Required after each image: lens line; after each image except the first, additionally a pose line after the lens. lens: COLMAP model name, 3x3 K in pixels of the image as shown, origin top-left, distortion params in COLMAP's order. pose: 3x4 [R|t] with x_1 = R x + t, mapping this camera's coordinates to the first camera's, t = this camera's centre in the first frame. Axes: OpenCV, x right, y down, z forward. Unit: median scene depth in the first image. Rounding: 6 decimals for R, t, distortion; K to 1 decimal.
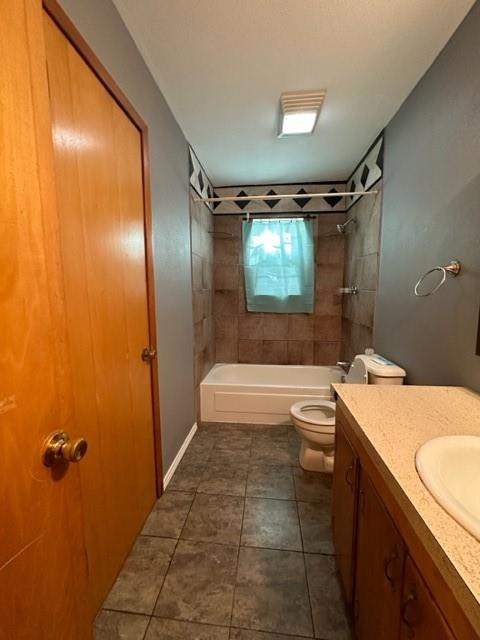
lens RADIAL K [[256.3, 0, 240.6], [0, 256.3, 320.8], [0, 0, 1]] dist [-0.002589, 0.000757]
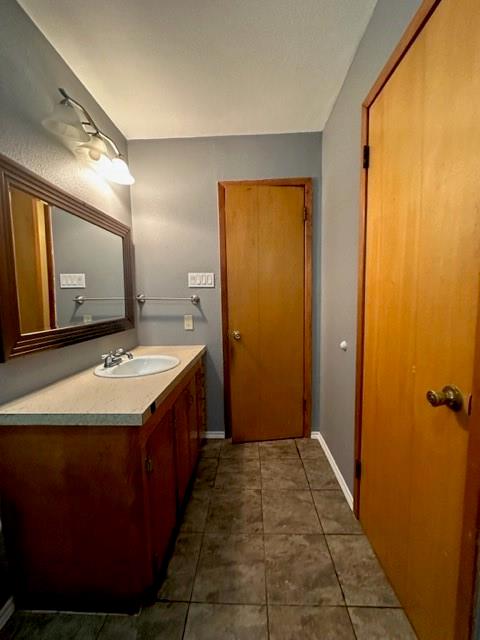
lens RADIAL K [[256.3, 0, 240.6], [0, 256.3, 320.8], [0, 0, 1]] dist [-0.002589, 0.000757]
pose [[-0.997518, 0.028033, -0.064593, 0.117369], [0.014962, 0.980770, 0.194593, -0.165645], [0.068806, 0.193143, -0.978755, 1.808461]]
